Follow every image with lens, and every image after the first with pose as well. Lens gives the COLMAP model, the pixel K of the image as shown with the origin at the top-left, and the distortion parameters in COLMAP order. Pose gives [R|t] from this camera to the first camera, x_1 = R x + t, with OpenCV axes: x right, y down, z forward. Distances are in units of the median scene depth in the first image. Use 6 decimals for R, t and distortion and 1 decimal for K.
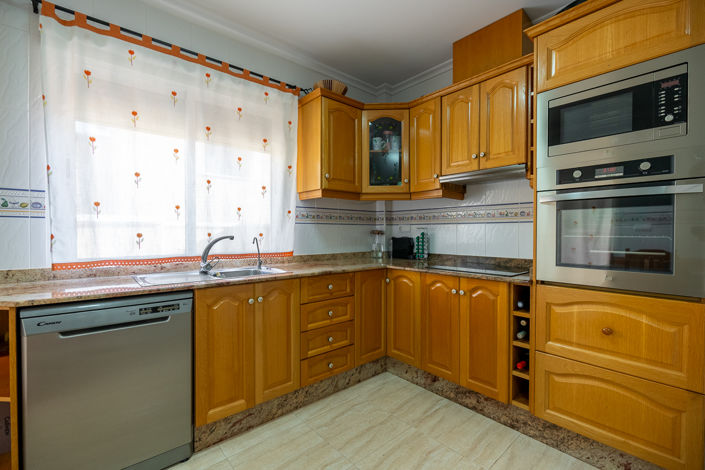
lens RADIAL K [[305.8, 0, 352.5], [0, 305.8, 235.0], [0, 0, 1]] dist [-0.009301, 0.000293]
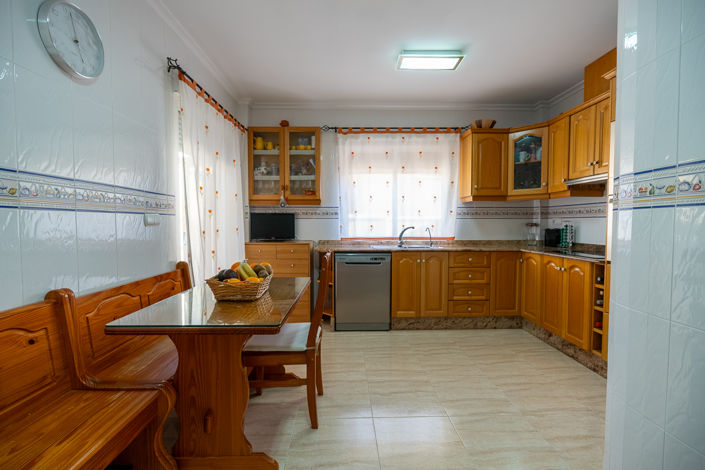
lens RADIAL K [[305.8, 0, 352.5], [0, 305.8, 235.0], [0, 0, 1]] dist [-0.009301, 0.000293]
pose [[0.766176, 0.023618, -0.642197, 0.436024], [-0.004741, 0.999505, 0.031103, -0.002146], [0.642613, -0.020786, 0.765909, -0.549800]]
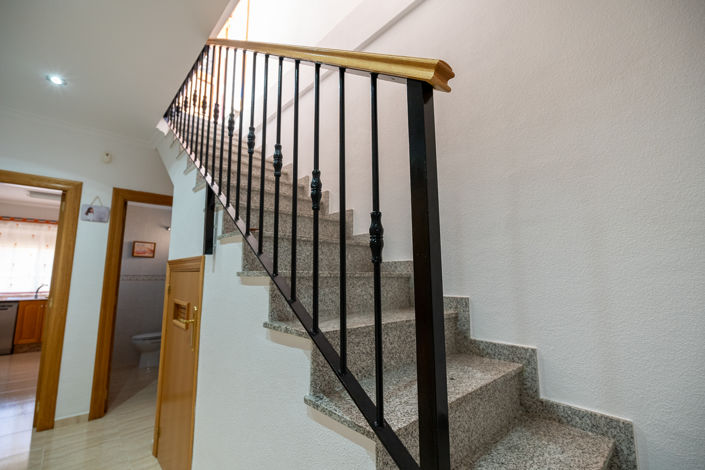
lens RADIAL K [[302.1, 0, 345.6], [0, 302.1, 234.5], [0, 0, 1]] dist [-0.001105, -0.000081]
pose [[0.999993, -0.002801, 0.002554, 2.092578], [0.003124, 0.990624, -0.136581, -0.056716], [-0.002147, 0.136588, 0.990626, -1.636209]]
